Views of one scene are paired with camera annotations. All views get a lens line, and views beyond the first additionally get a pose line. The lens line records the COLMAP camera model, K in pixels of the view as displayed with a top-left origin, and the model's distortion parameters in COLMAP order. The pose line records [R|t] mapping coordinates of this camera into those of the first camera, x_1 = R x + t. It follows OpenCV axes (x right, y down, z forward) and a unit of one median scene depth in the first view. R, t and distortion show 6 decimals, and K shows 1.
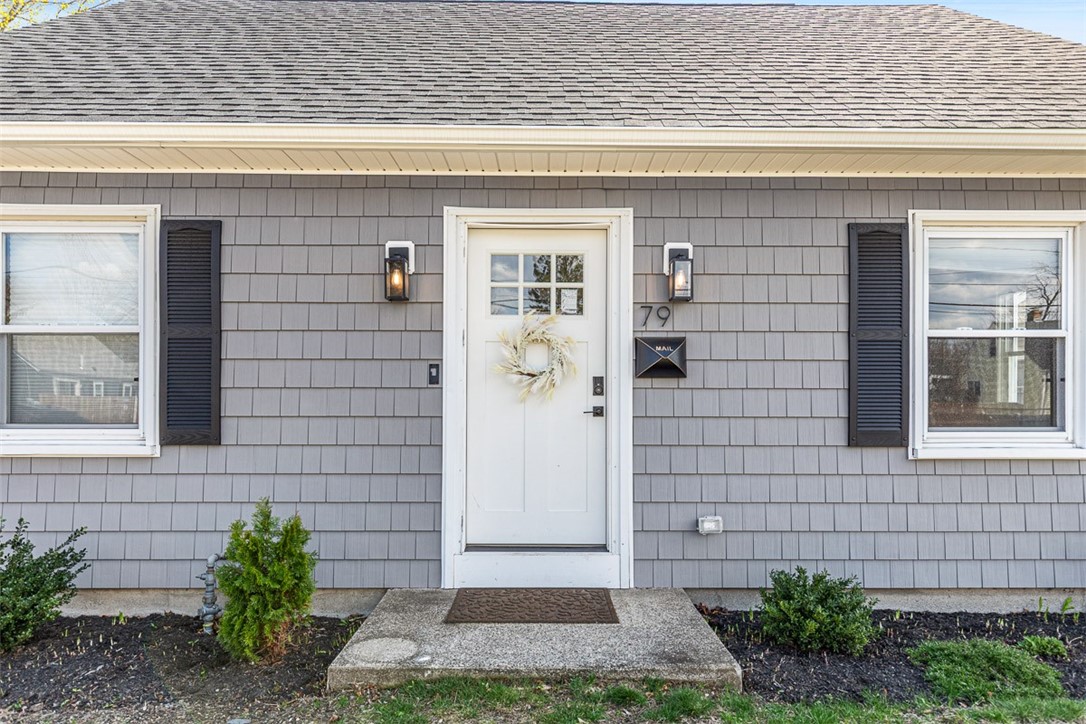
lens RADIAL K [[696.7, 0, 543.2], [0, 696.7, 382.9], [0, 0, 1]] dist [0.000790, -0.000316]
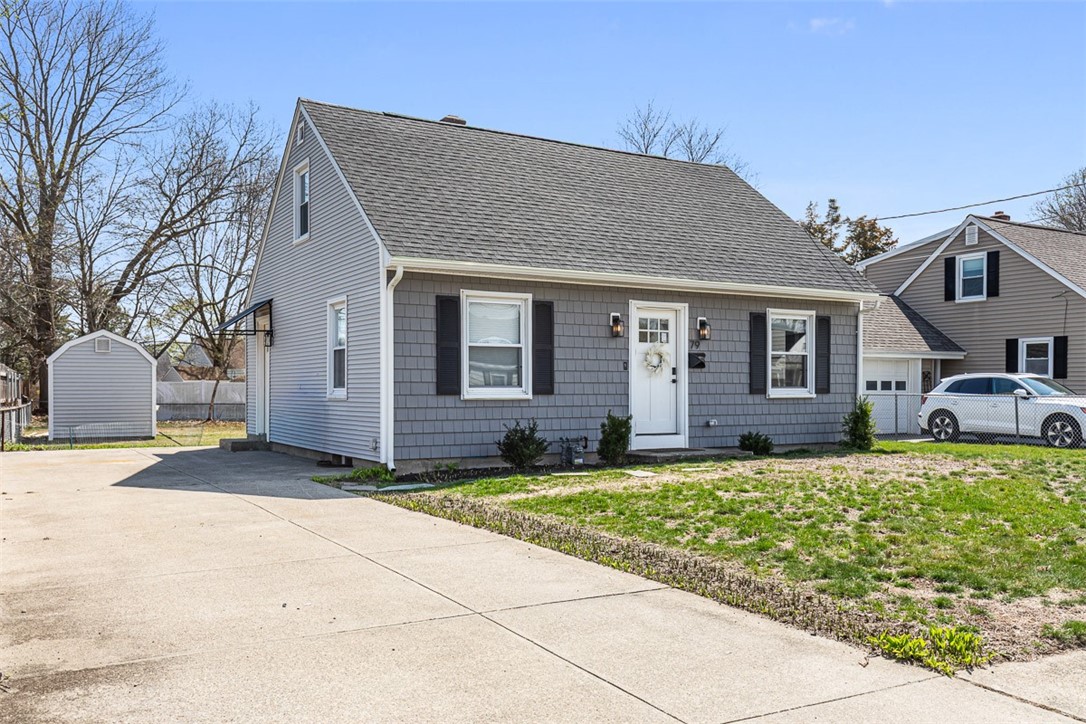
lens RADIAL K [[935.2, 0, 543.0], [0, 935.2, 362.0], [0, 0, 1]] dist [-0.000913, -0.000076]
pose [[0.869205, 0.012211, 0.494301, -2.090449], [-0.007474, 0.999905, -0.011557, 0.014440], [-0.494395, 0.006351, 0.869214, -1.796322]]
